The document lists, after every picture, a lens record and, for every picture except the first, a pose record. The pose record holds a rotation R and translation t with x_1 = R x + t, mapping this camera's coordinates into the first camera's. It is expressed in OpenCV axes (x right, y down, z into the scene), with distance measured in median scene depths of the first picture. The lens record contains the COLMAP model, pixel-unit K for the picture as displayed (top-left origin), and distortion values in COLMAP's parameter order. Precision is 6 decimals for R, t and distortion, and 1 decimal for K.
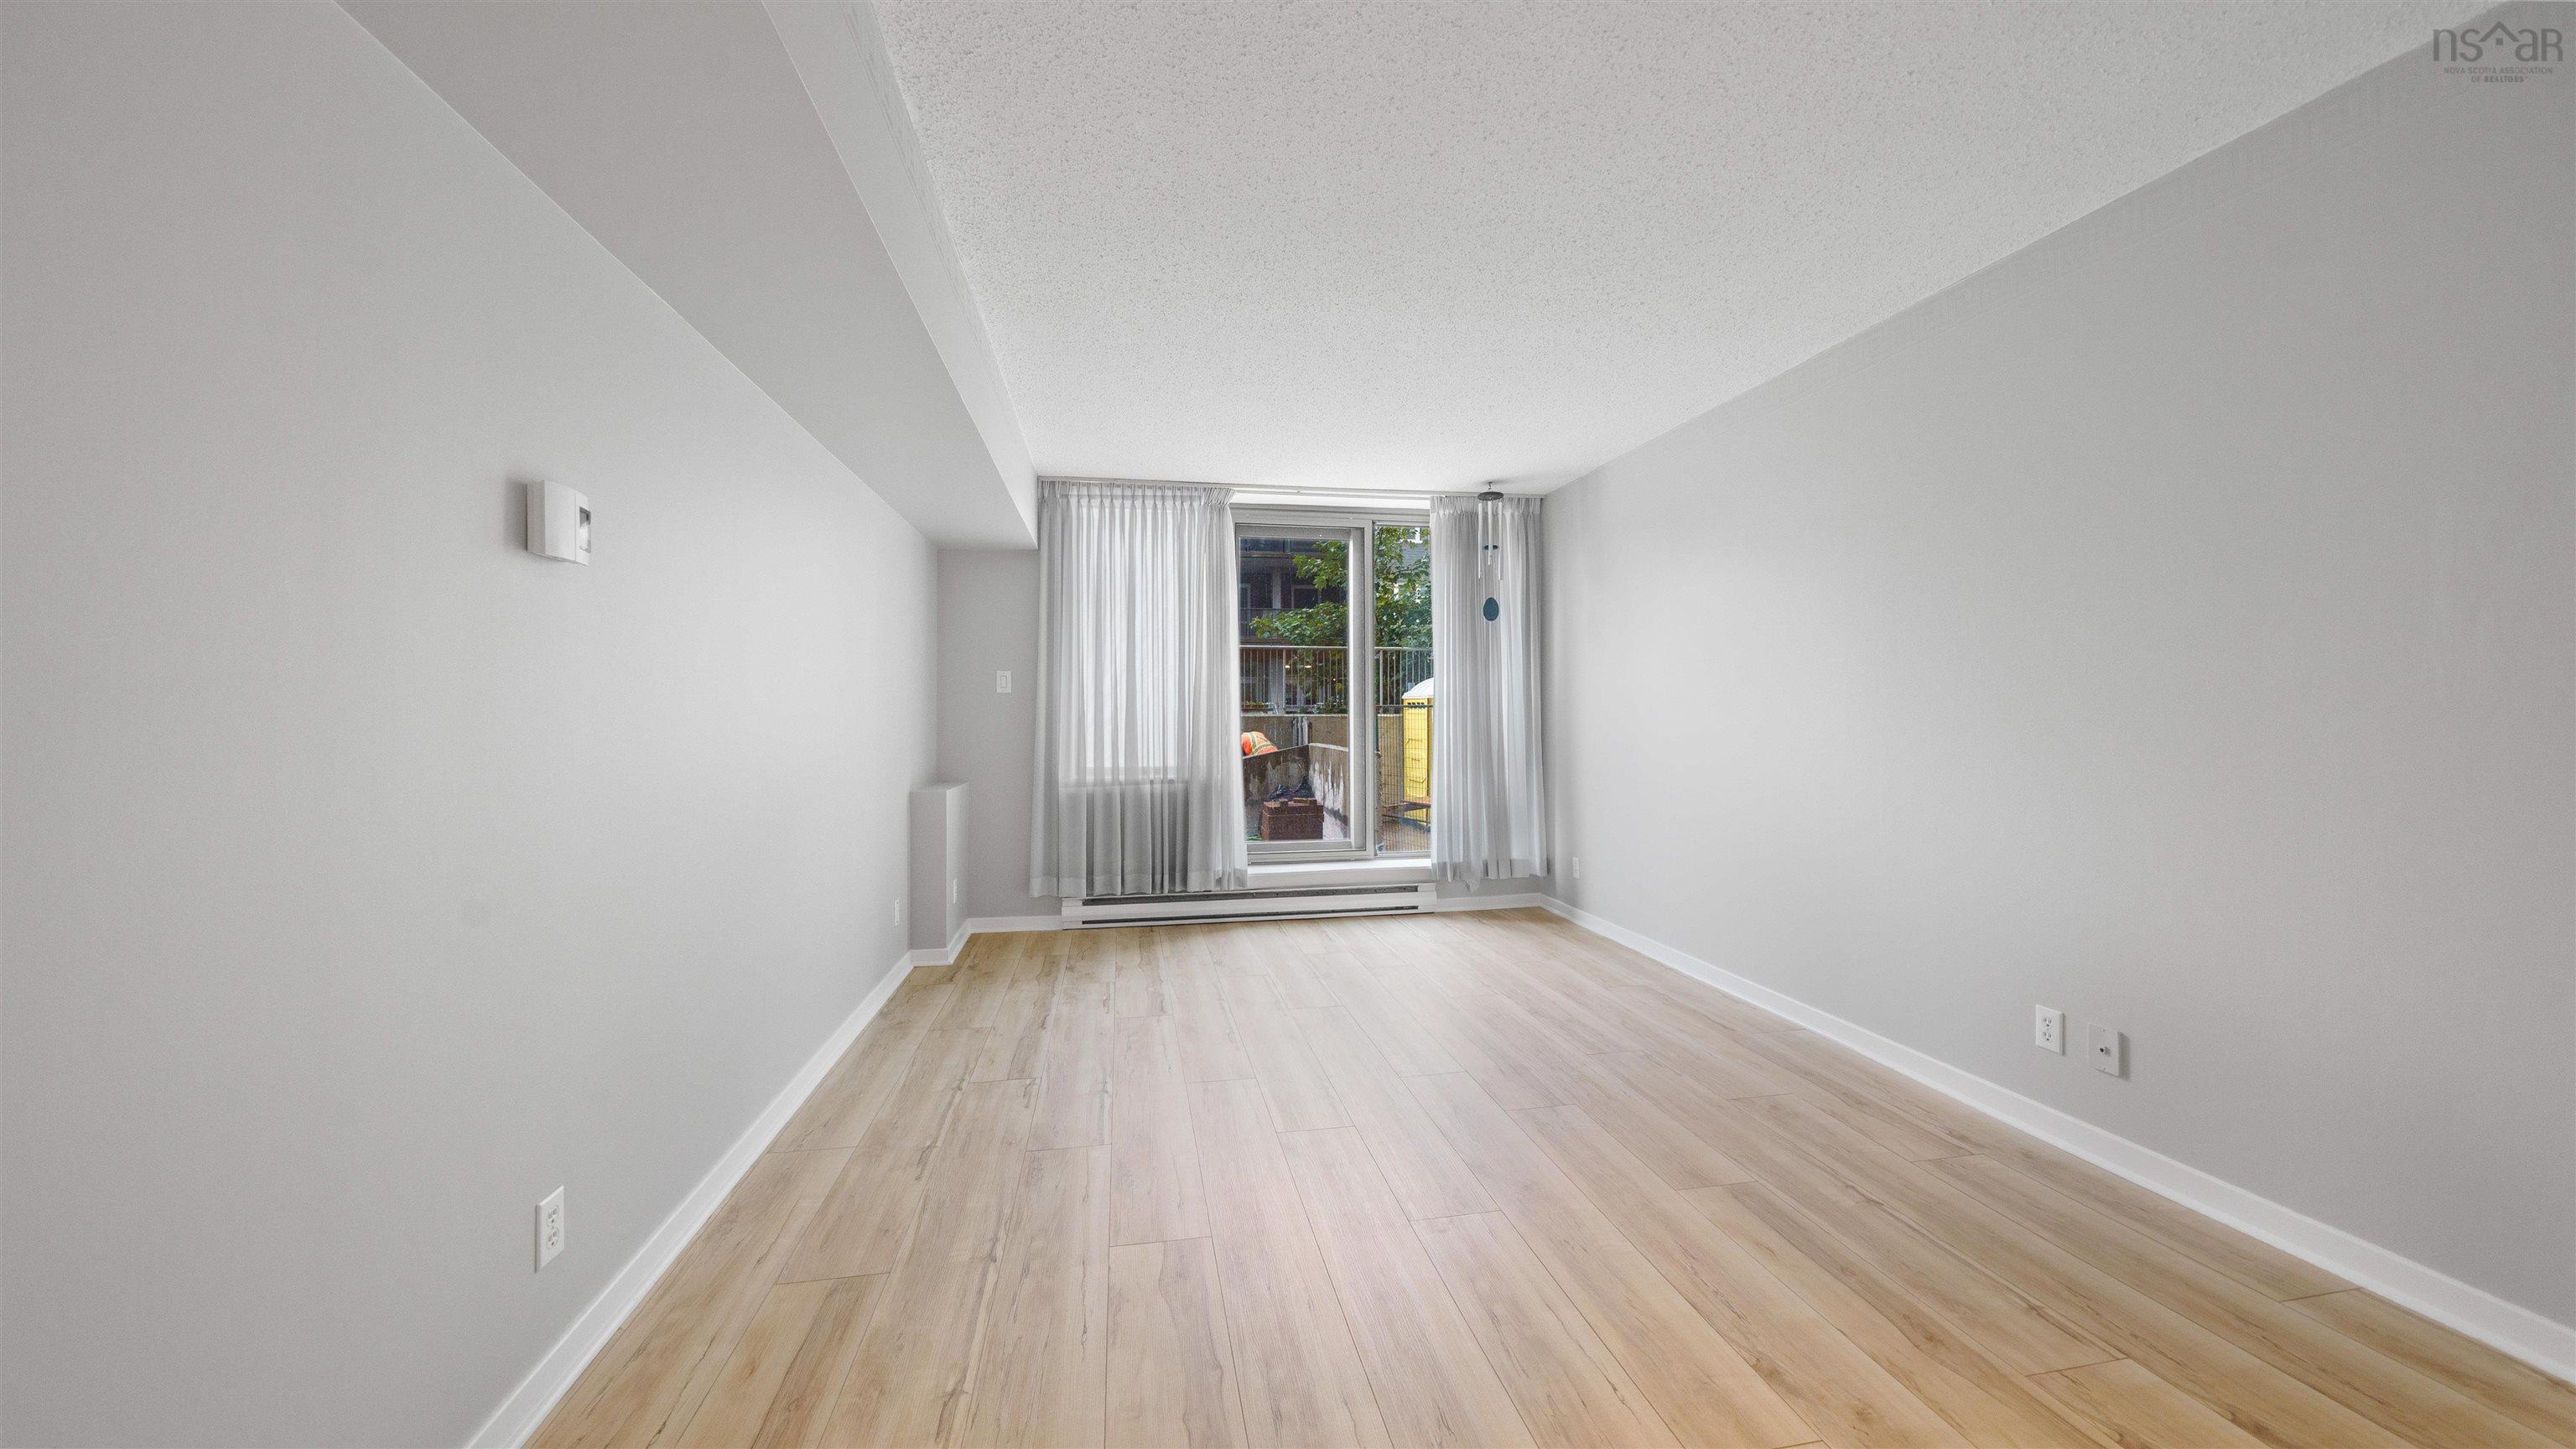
lens RADIAL K [[887.1, 0, 1286.8], [0, 887.1, 717.6], [0, 0, 1]] dist [-0.005138, -0.000251]
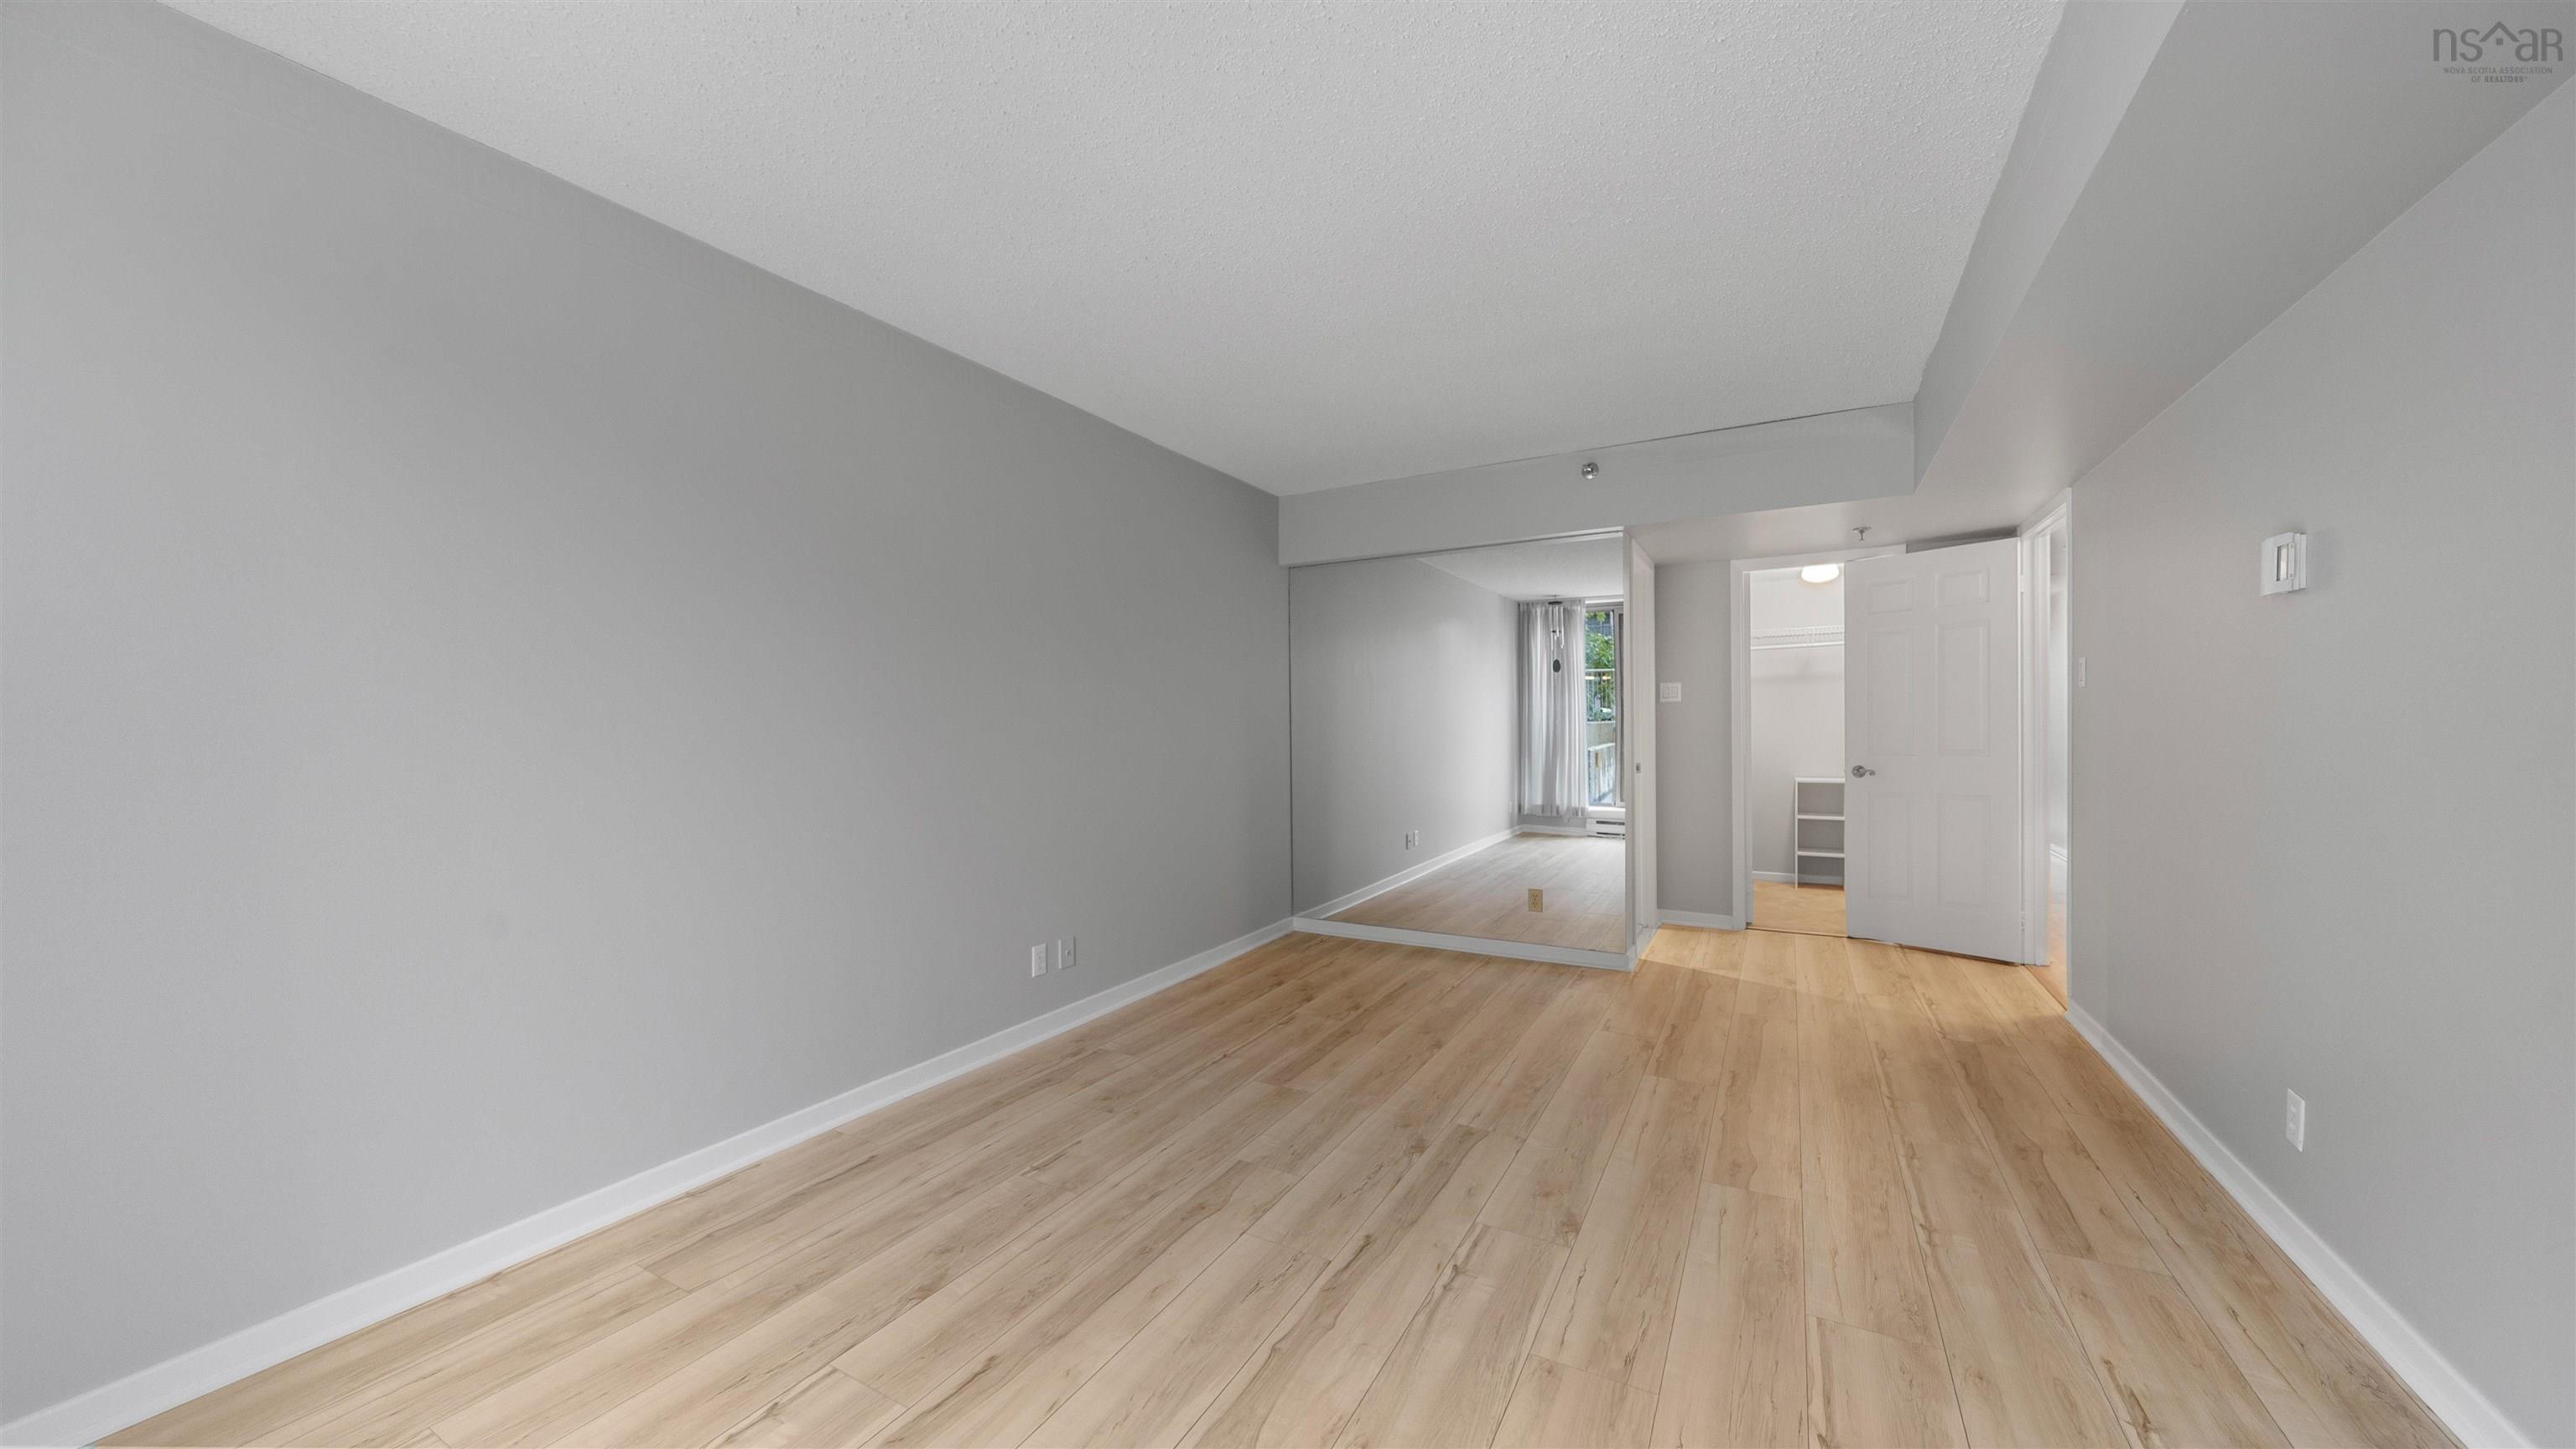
lens RADIAL K [[887.1, 0, 1286.8], [0, 887.1, 717.6], [0, 0, 1]] dist [-0.005138, -0.000251]
pose [[-0.767370, 0.023175, 0.640786, -0.175394], [0.018633, 0.999731, -0.013844, -0.002570], [-0.640934, 0.001316, -0.767595, 0.924401]]
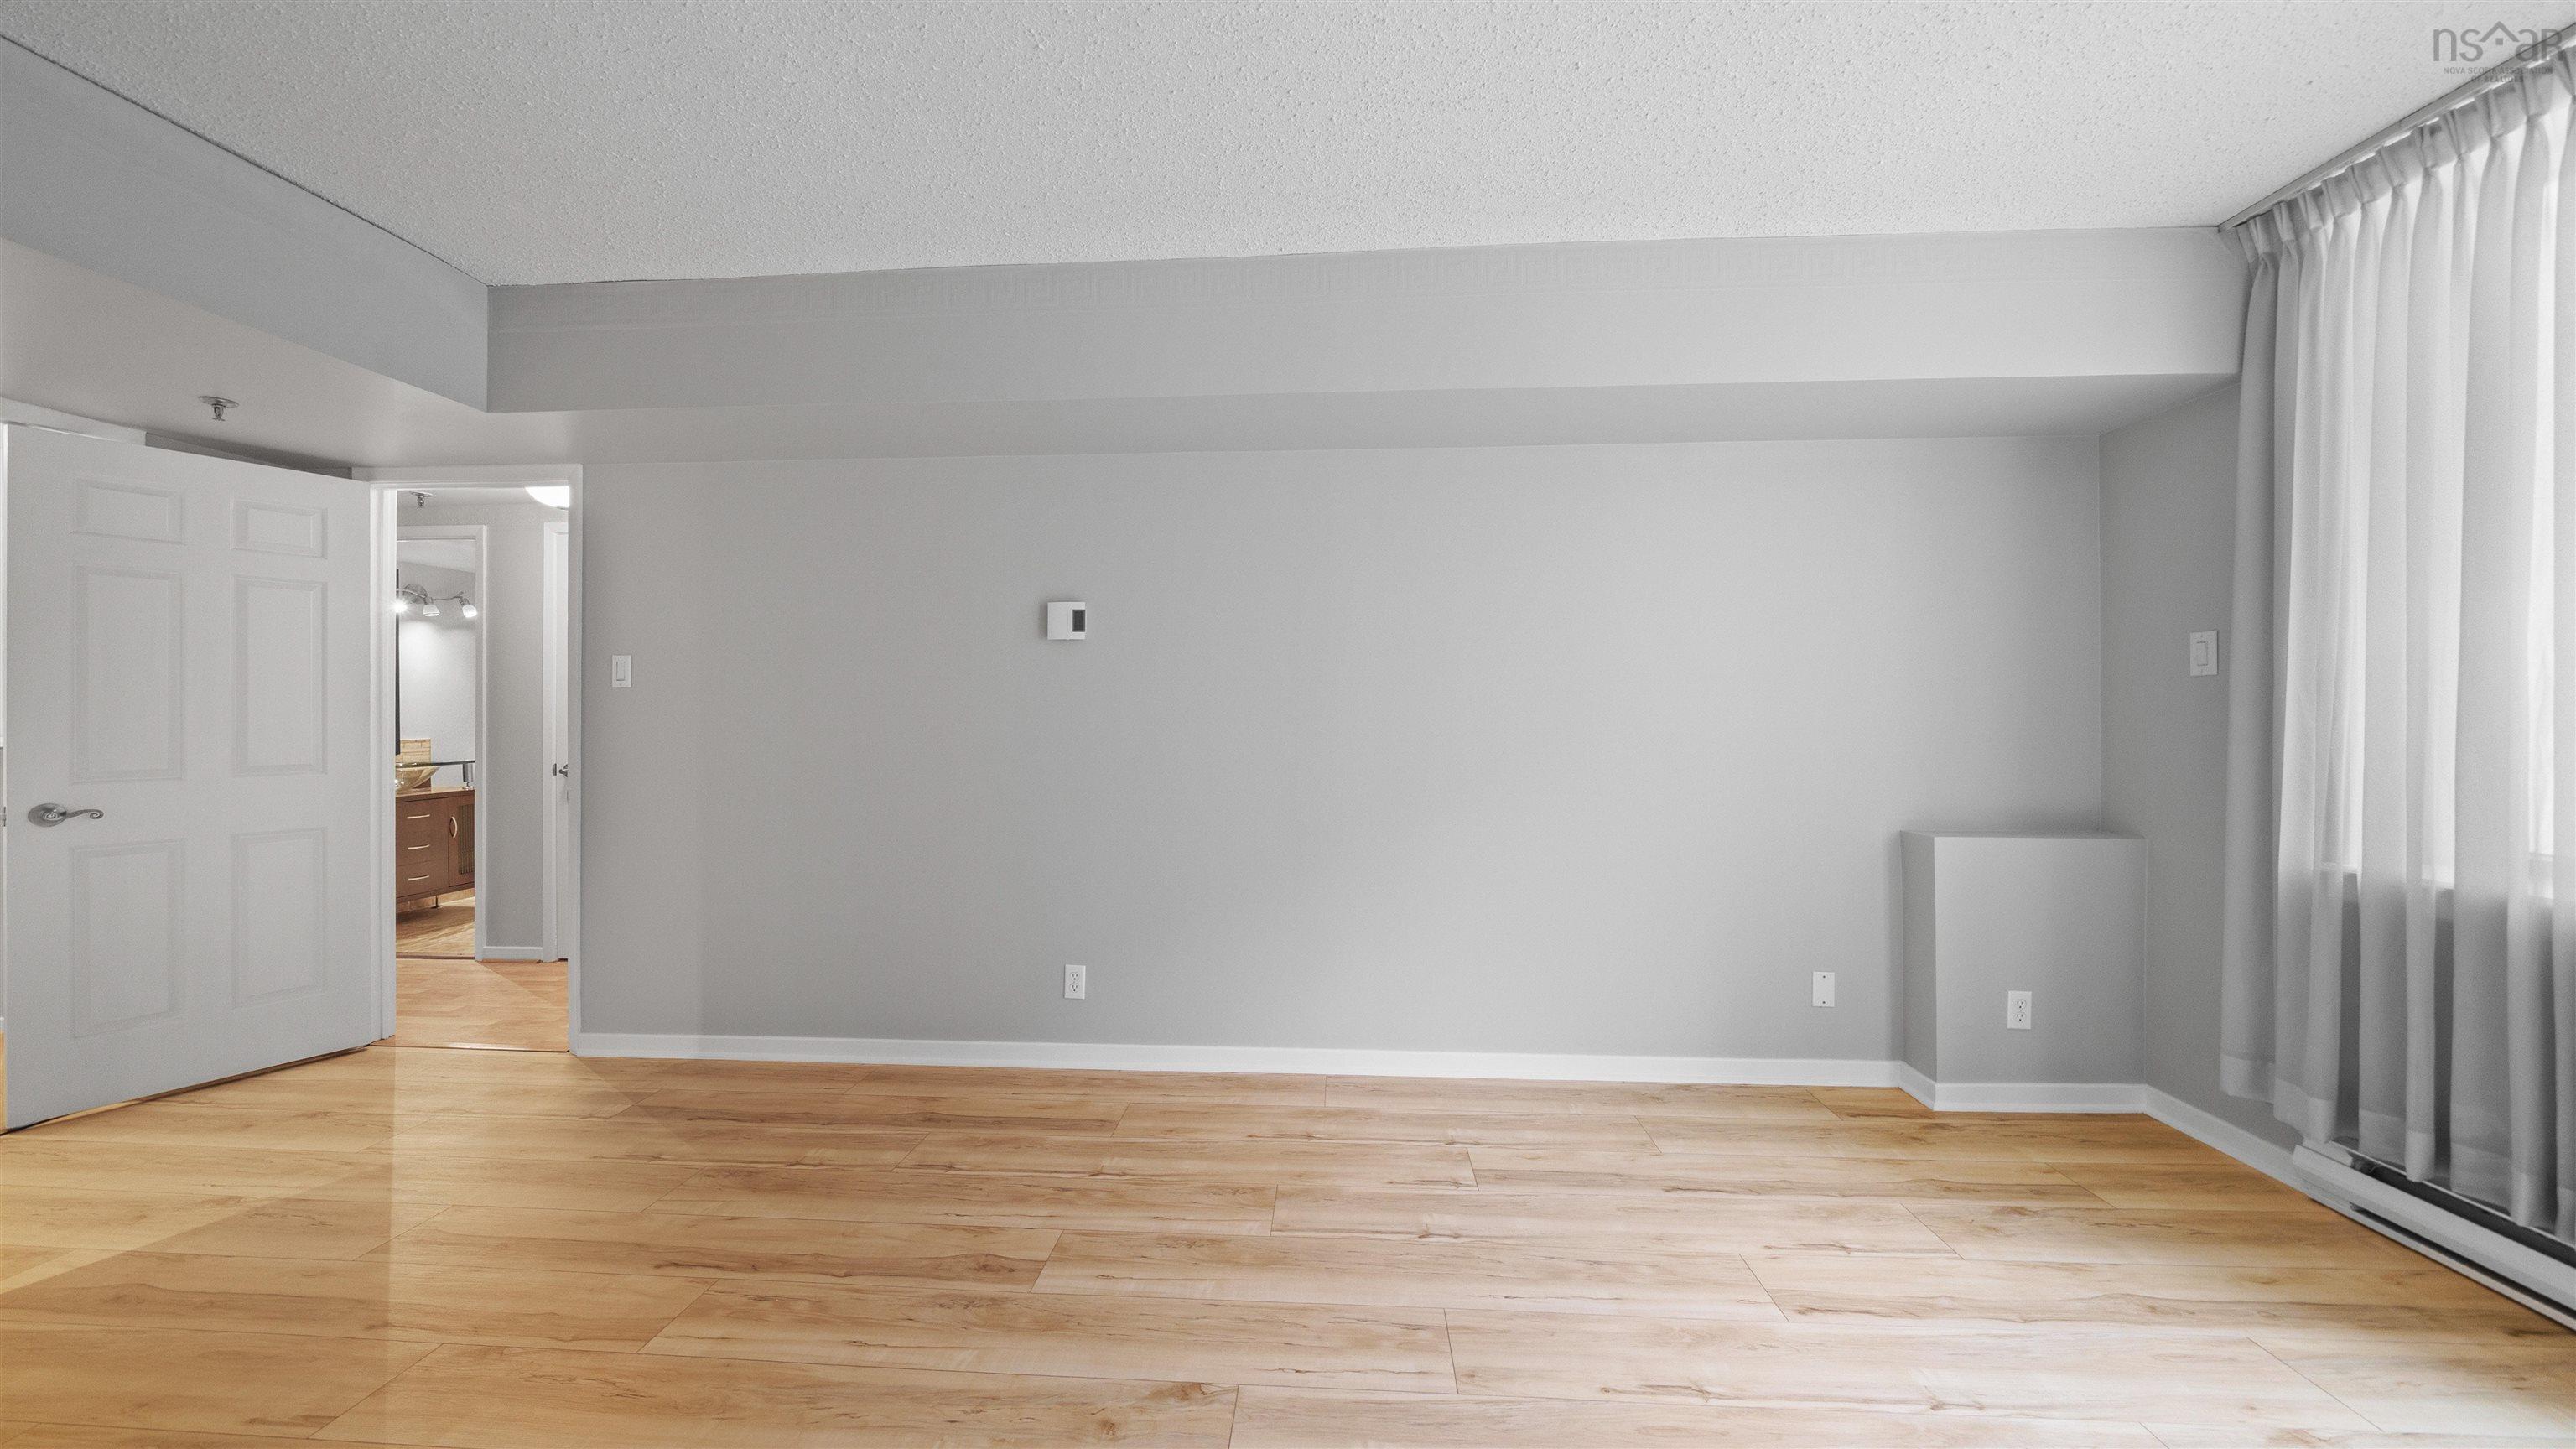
lens RADIAL K [[887.1, 0, 1286.8], [0, 887.1, 717.6], [0, 0, 1]] dist [-0.005138, -0.000251]
pose [[-0.241769, 0.000522, -0.970334, 0.306477], [-0.000192, 1.000000, 0.000586, -0.003163], [0.970334, 0.000328, -0.241769, 0.615427]]
